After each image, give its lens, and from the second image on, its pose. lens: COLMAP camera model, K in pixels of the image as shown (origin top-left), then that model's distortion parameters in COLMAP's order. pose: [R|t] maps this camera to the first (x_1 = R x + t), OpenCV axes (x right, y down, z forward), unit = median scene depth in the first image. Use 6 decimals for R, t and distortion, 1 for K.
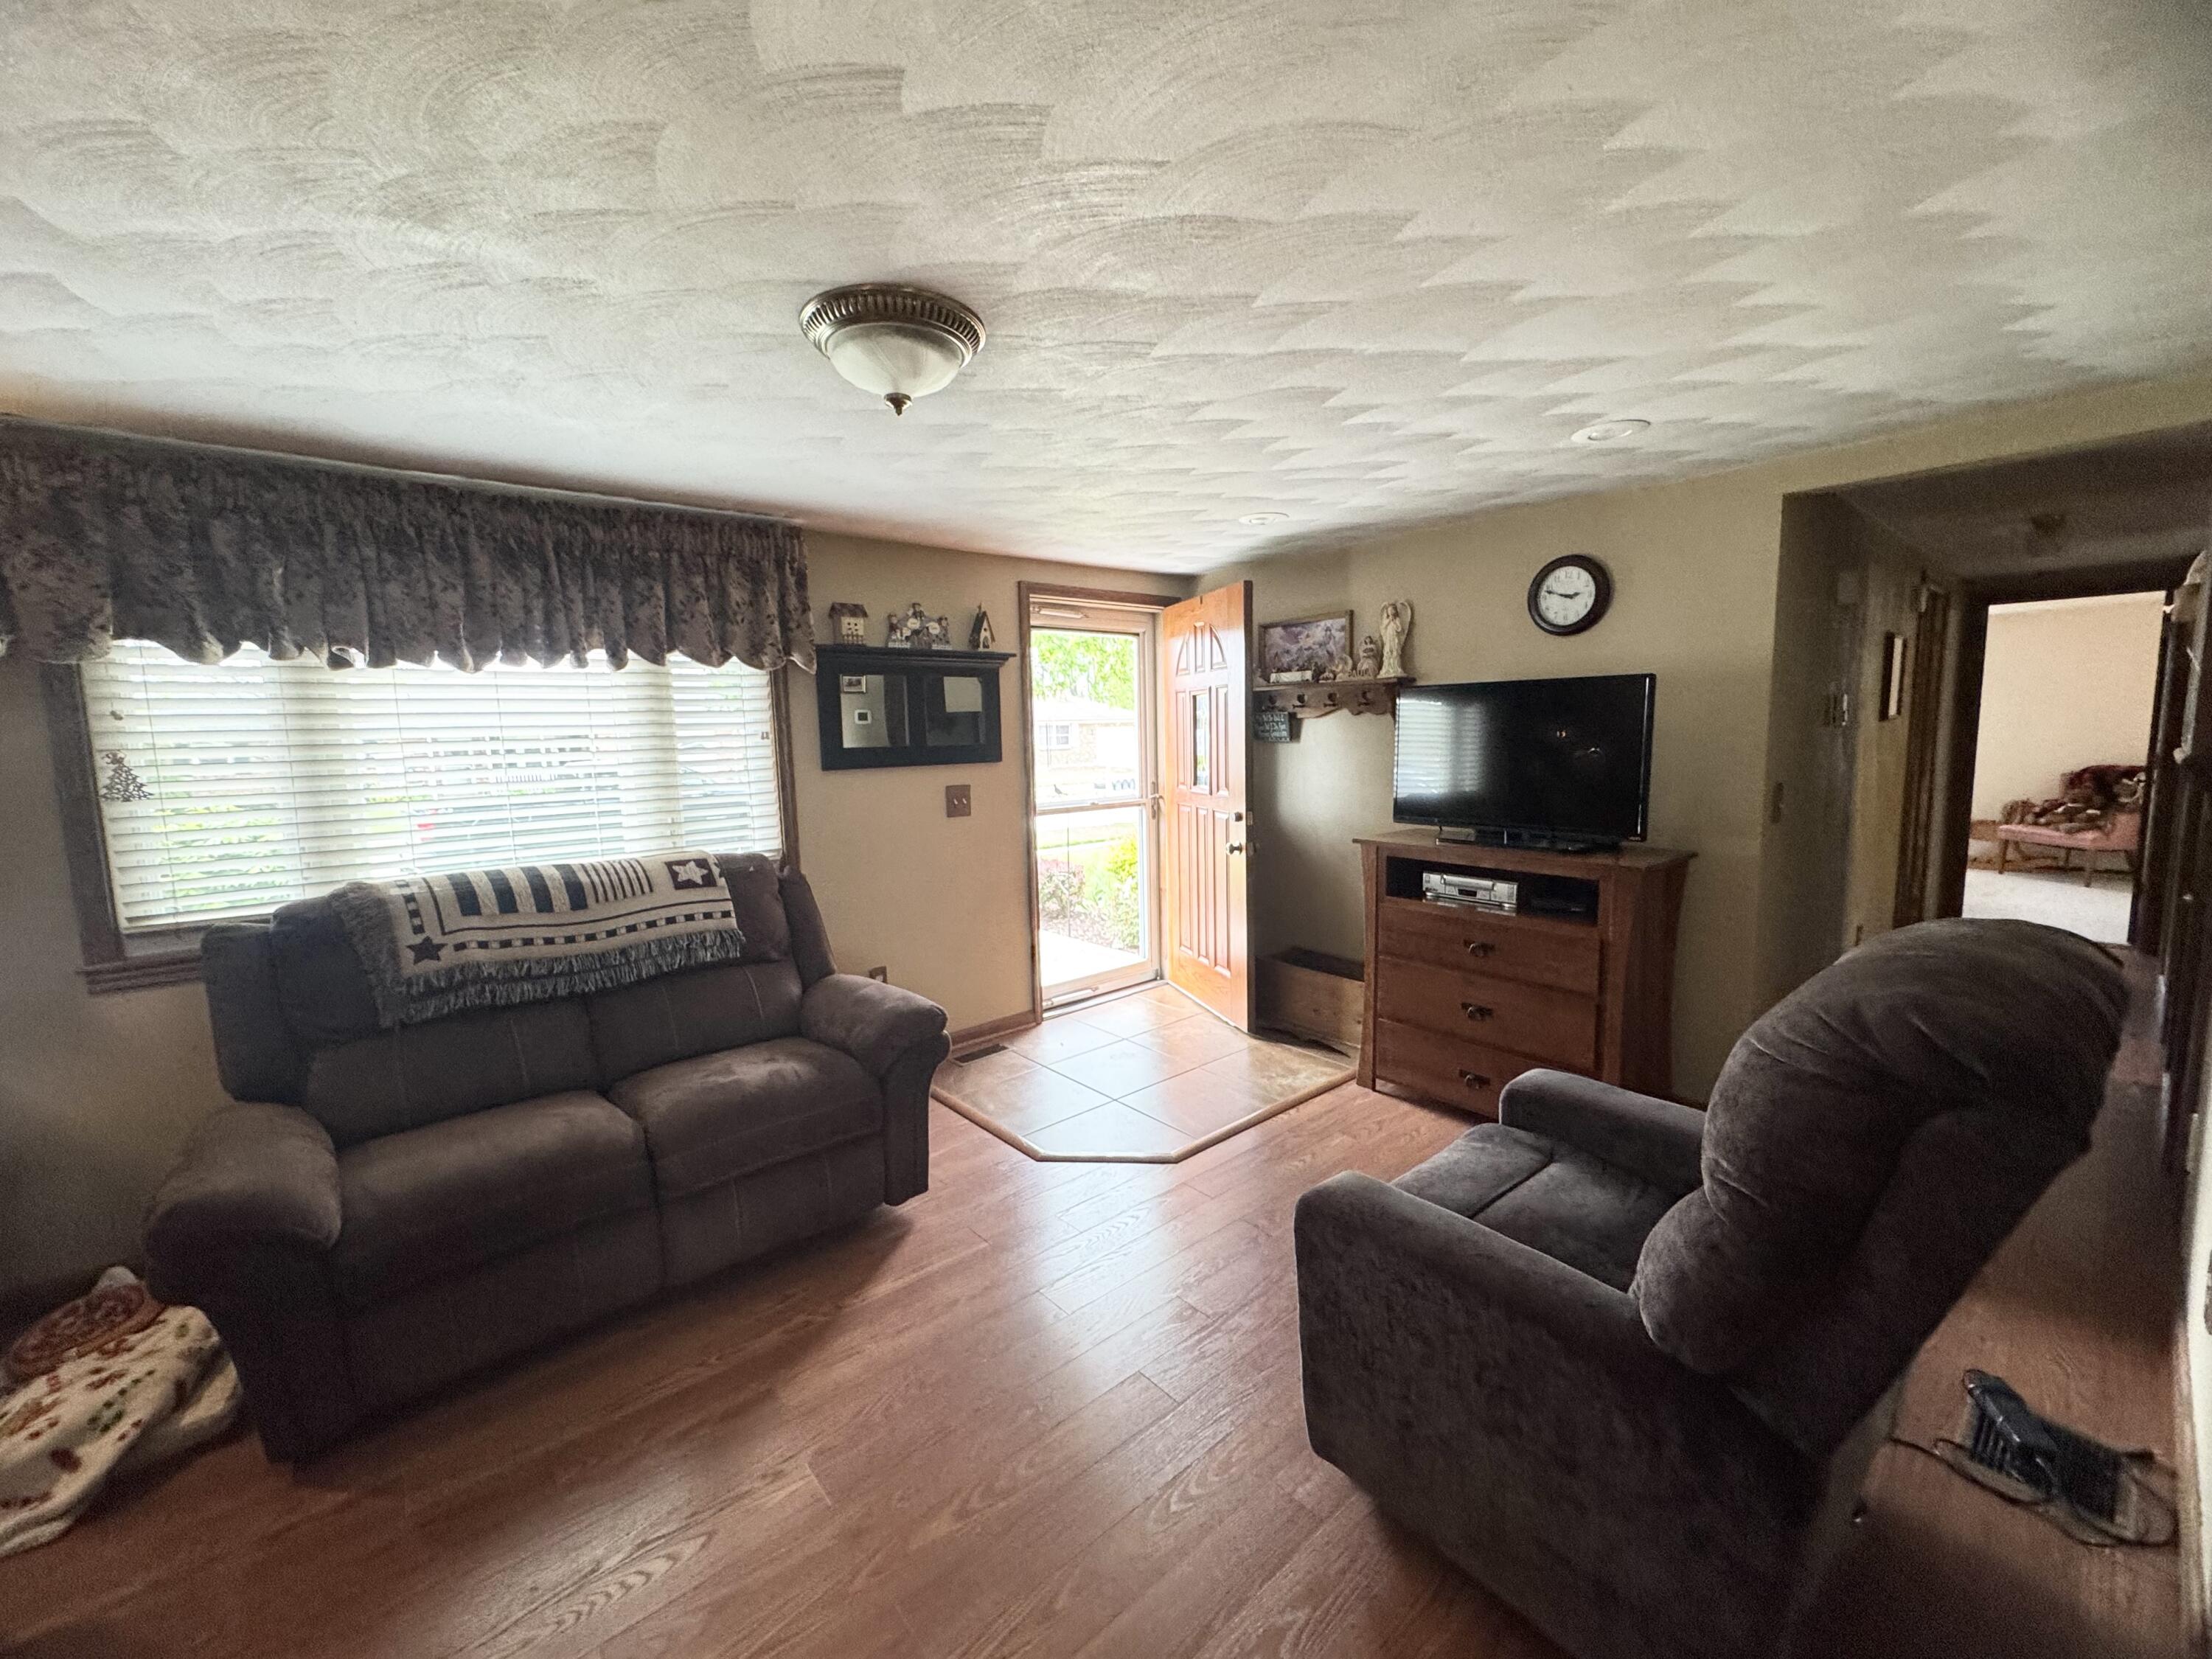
lens RADIAL K [[880.2, 0, 1103.6], [0, 880.2, 825.5], [0, 0, 1]] dist [-0.002624, 0.000130]
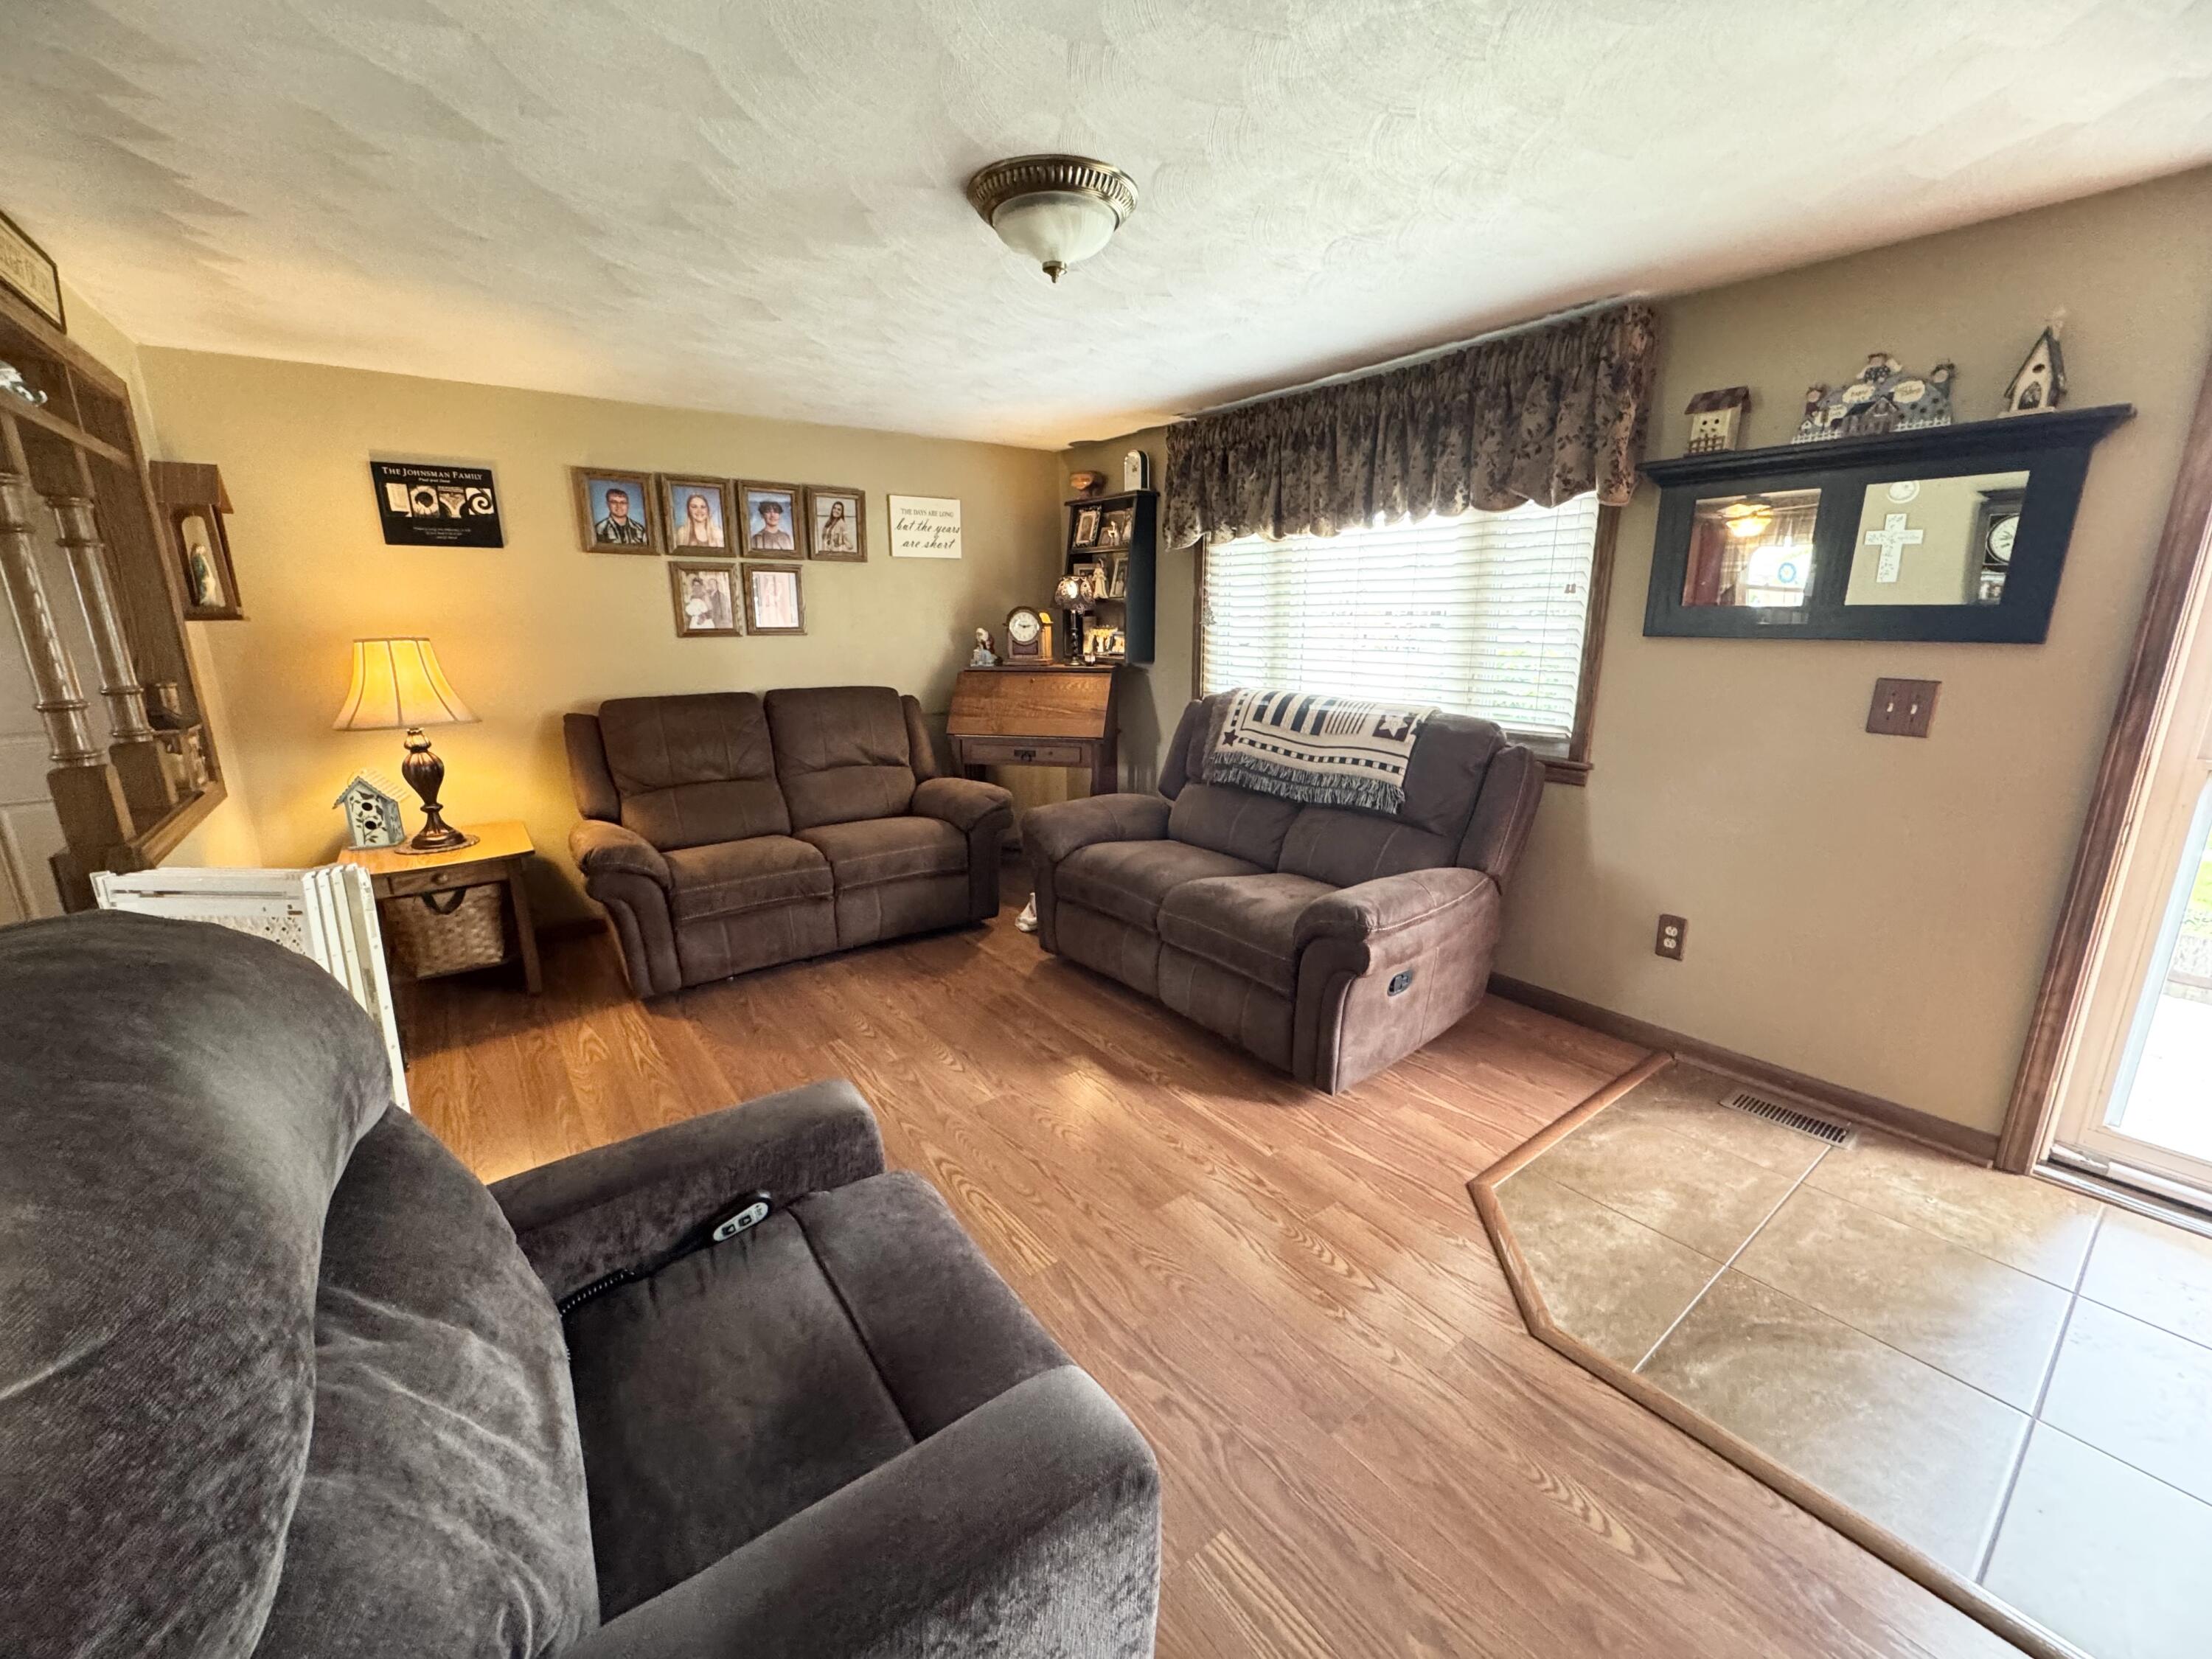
lens RADIAL K [[880.2, 0, 1103.6], [0, 880.2, 825.5], [0, 0, 1]] dist [-0.002624, 0.000130]
pose [[-0.056704, 0.260064, -0.963925, 0.592171], [-0.101384, 0.958988, 0.264696, -0.072687], [0.993230, 0.112736, -0.028013, 0.707809]]
